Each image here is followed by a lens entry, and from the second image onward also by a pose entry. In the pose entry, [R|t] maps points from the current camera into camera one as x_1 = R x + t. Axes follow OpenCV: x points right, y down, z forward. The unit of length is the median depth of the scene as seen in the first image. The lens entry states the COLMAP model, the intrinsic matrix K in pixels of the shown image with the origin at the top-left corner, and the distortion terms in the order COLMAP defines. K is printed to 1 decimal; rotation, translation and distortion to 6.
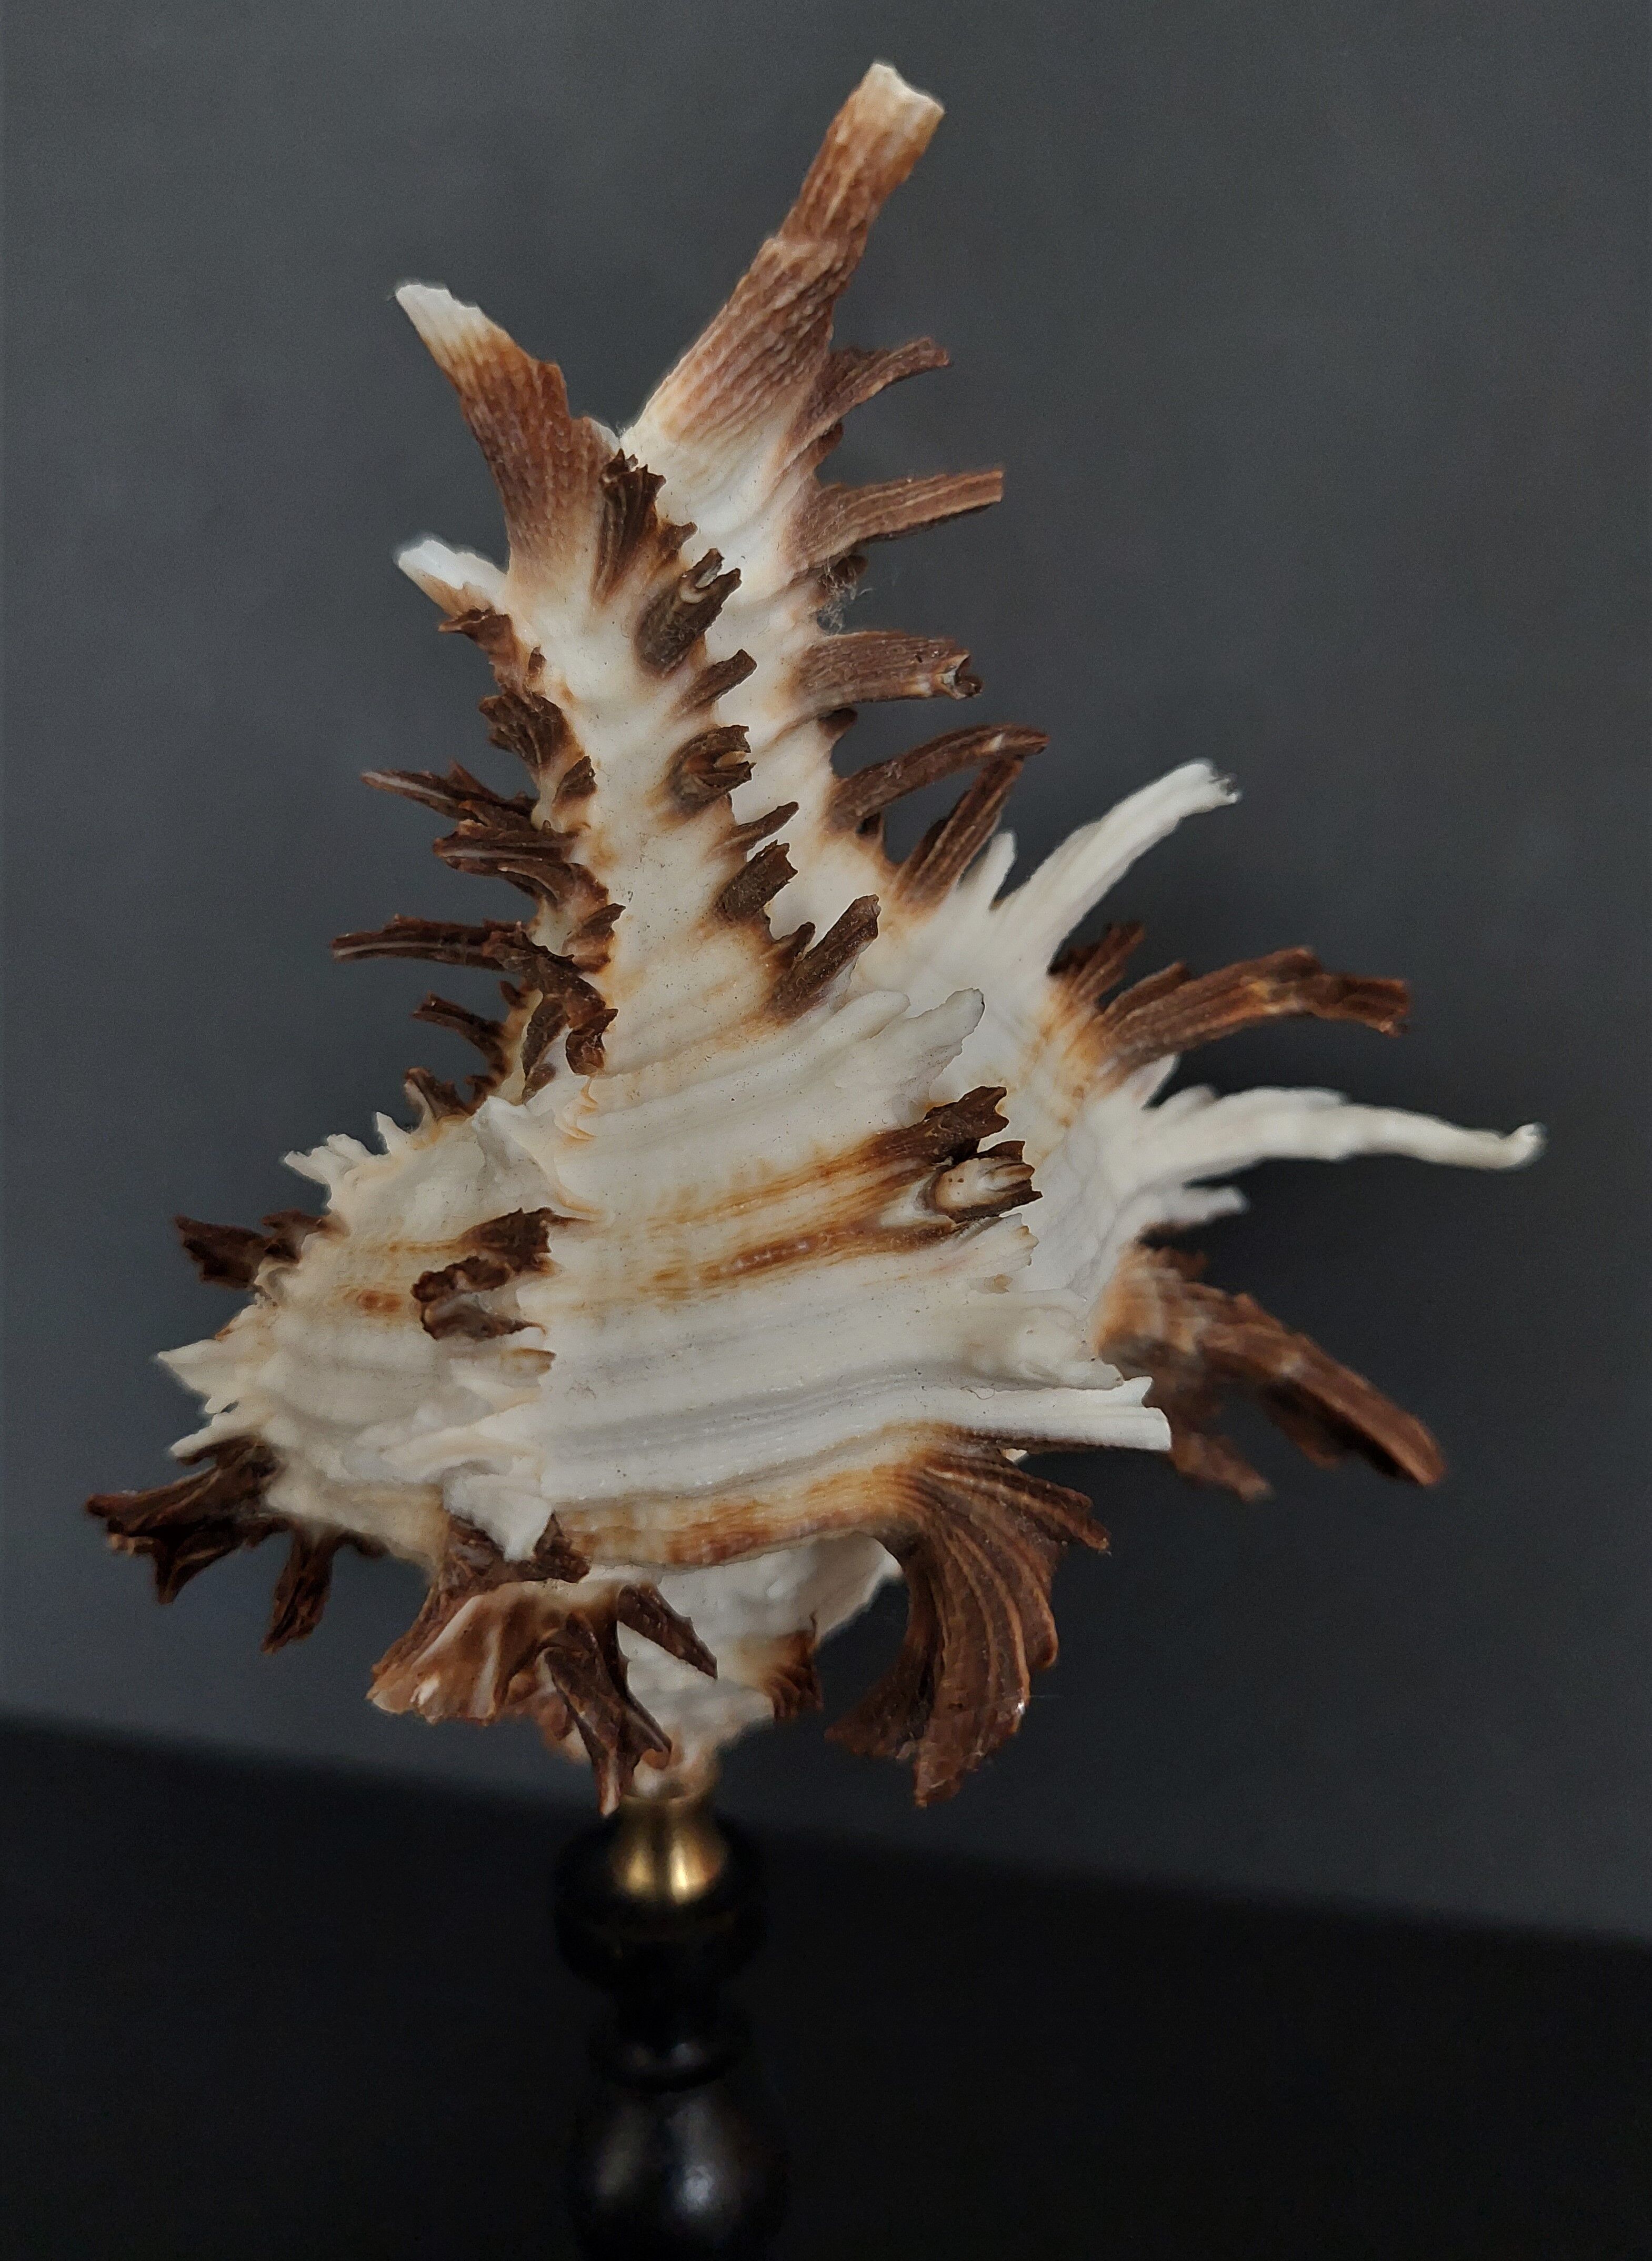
lens RADIAL K [[1804.2, 0, 826.0], [0, 1804.2, 1130.5], [0, 0, 1]] dist [0.042612, -0.205122]
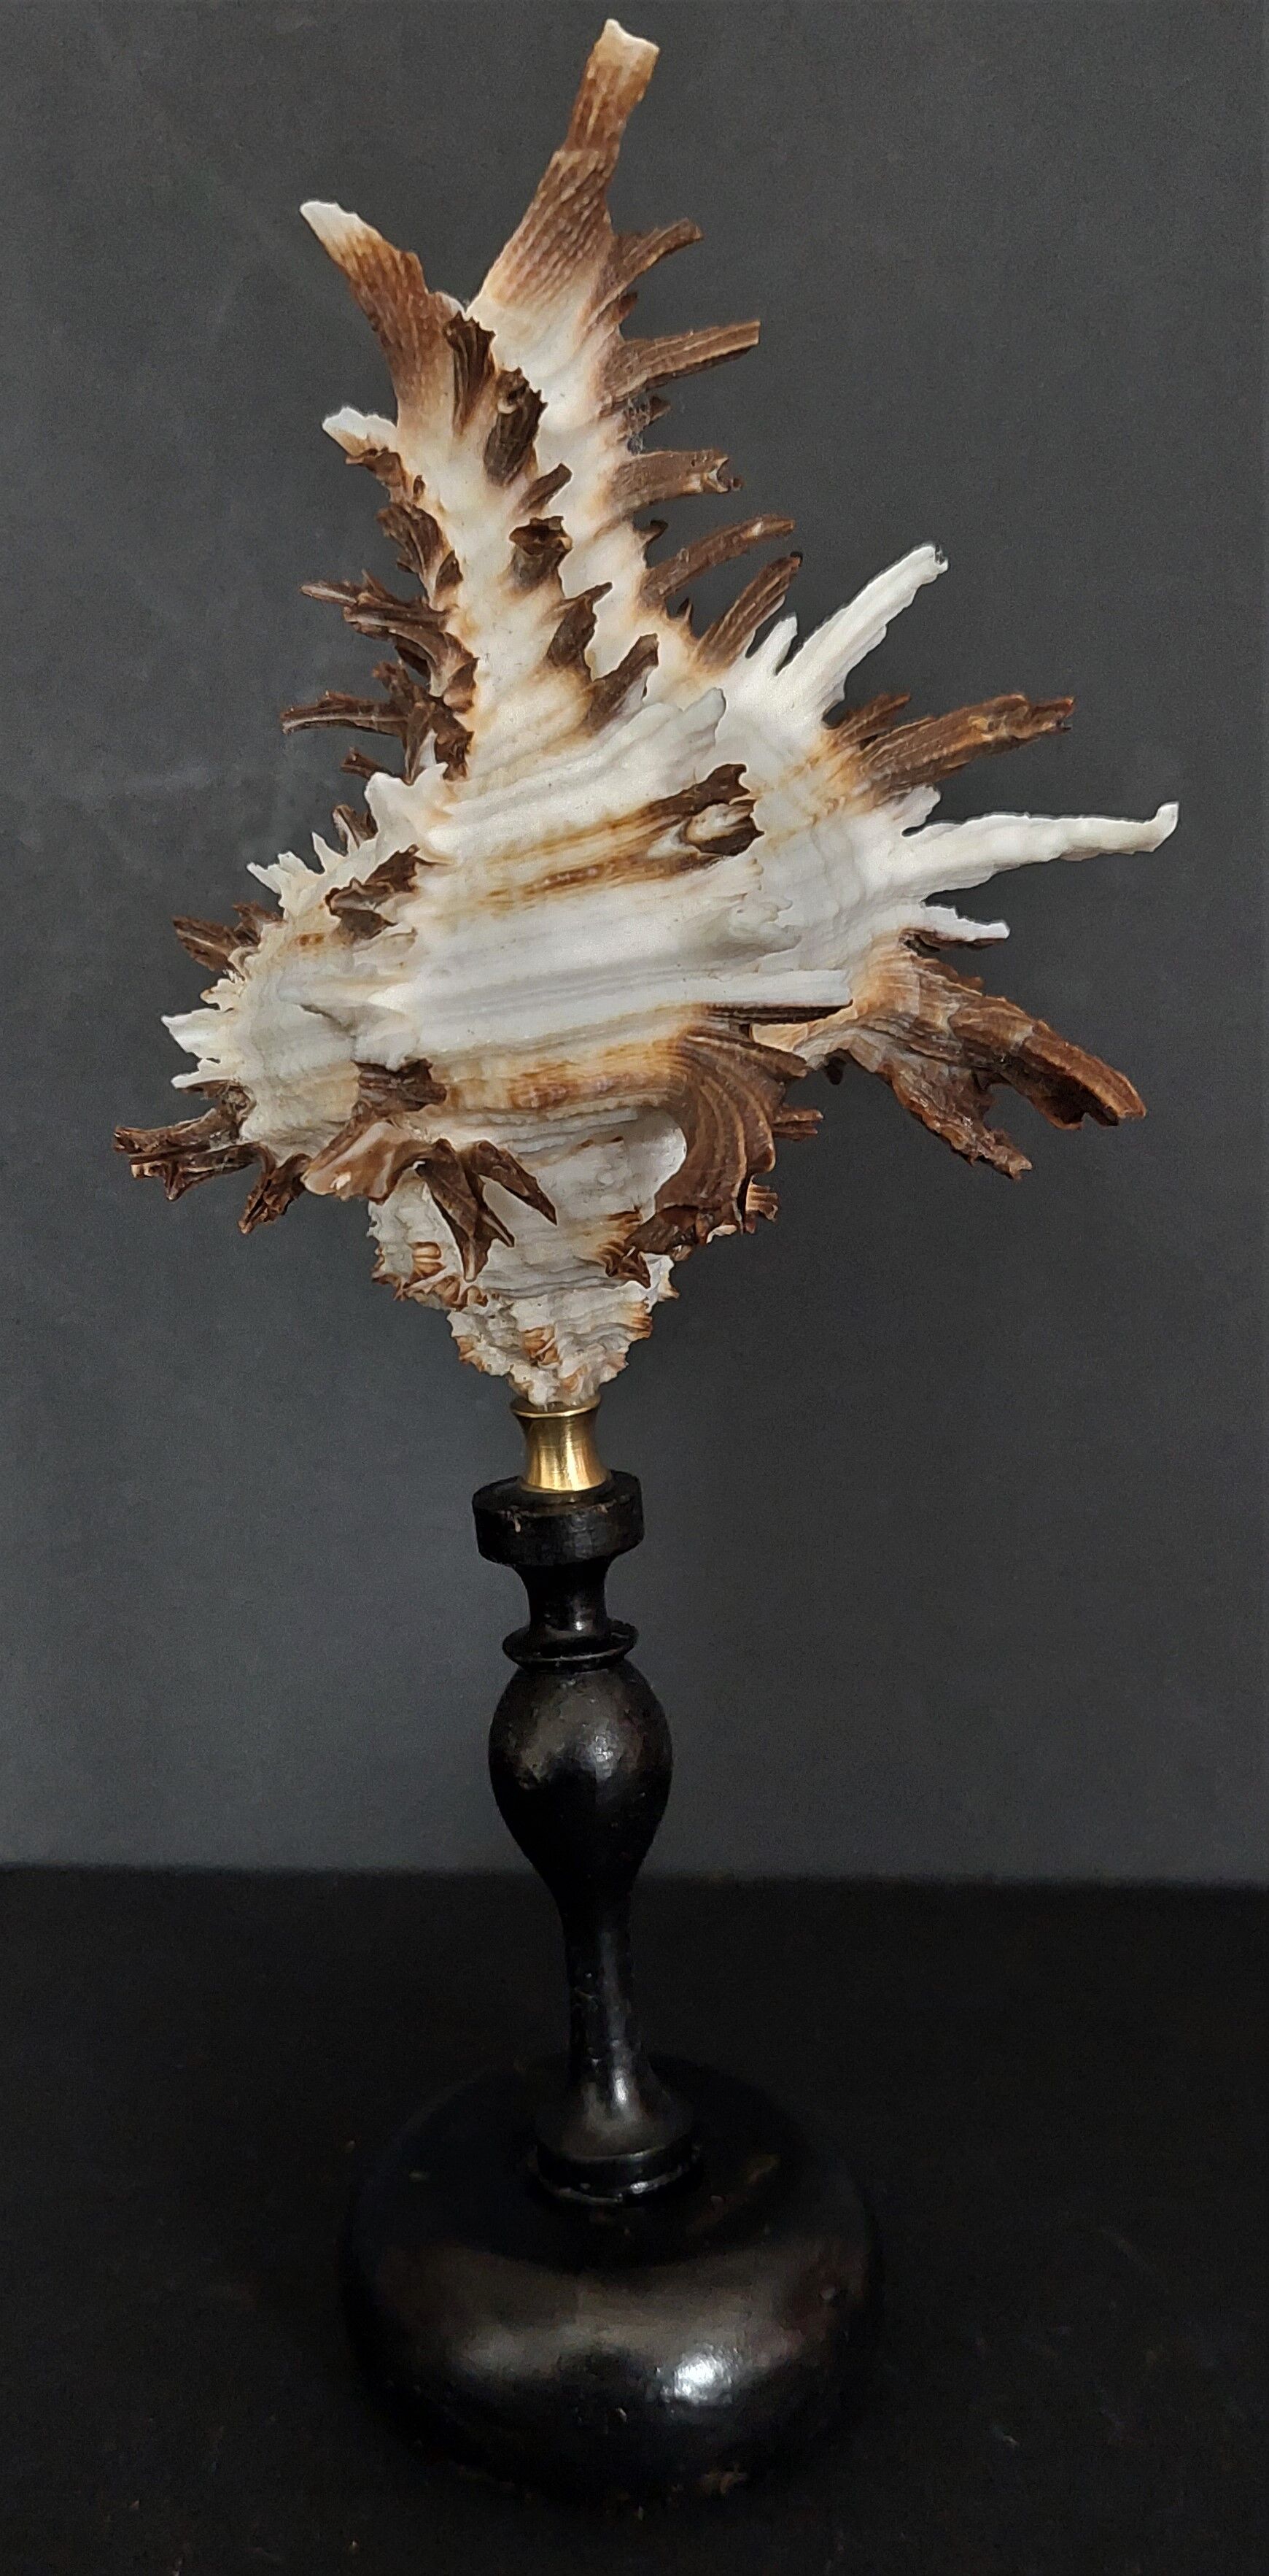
lens RADIAL K [[1924.5, 0, 634.5], [0, 1924.5, 1288.0], [0, 0, 1]] dist [0.003757, -0.083960]
pose [[0.992152, -0.004220, -0.124963, 0.192175], [0.011074, 0.998468, 0.054204, 0.286507], [0.124542, -0.055162, 0.990680, -0.477464]]
